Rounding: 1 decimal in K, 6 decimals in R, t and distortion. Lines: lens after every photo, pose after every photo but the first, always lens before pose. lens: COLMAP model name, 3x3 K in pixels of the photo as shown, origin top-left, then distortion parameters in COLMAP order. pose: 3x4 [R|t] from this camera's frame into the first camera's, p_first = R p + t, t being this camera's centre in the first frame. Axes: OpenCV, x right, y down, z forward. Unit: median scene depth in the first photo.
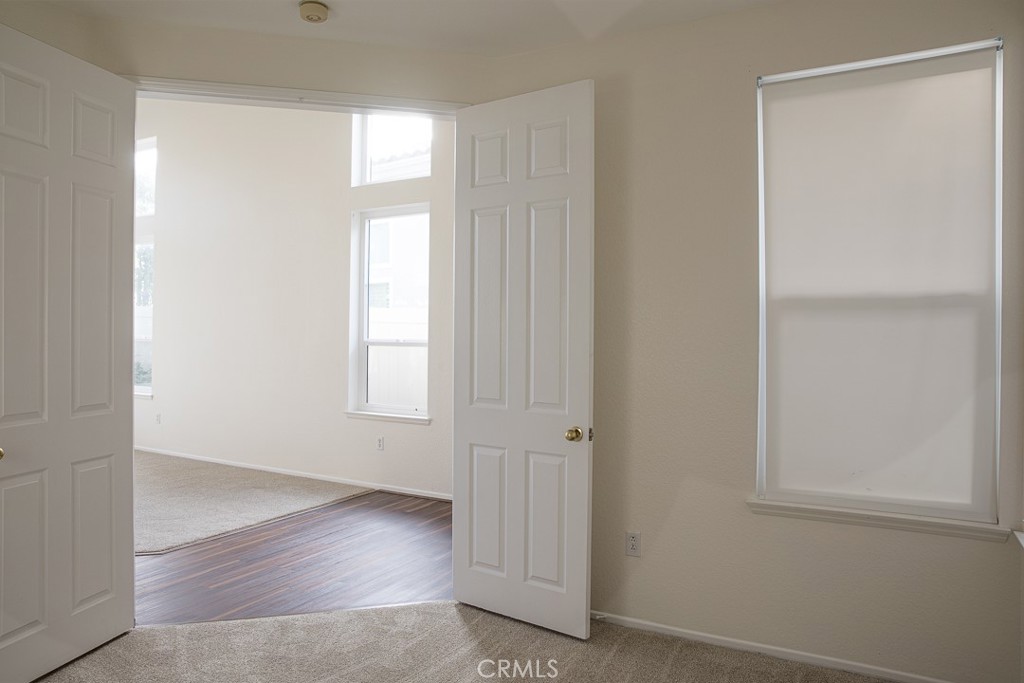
lens RADIAL K [[702.9, 0, 510.9], [0, 702.9, 340.1], [0, 0, 1]] dist [-0.107618, 0.084202]
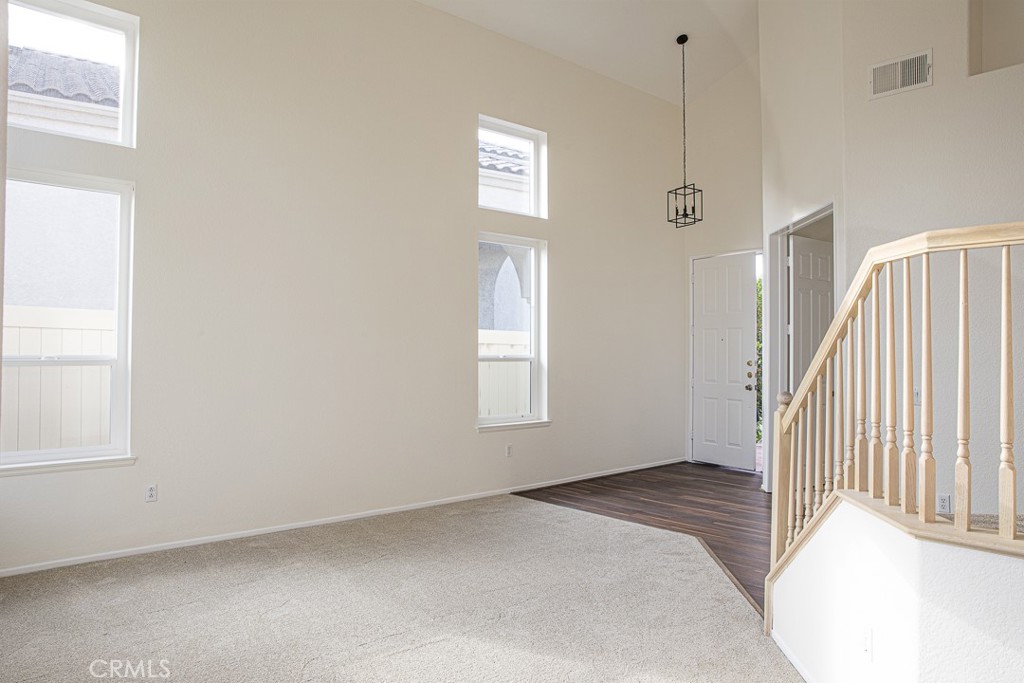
lens RADIAL K [[702.9, 0, 511.6], [0, 702.9, 342.0], [0, 0, 1]] dist [-0.107618, 0.084202]
pose [[0.324512, 0.002831, 0.945877, -1.193567], [0.002167, 0.999991, -0.003736, -0.017820], [-0.945879, 0.003262, 0.324503, 0.620800]]
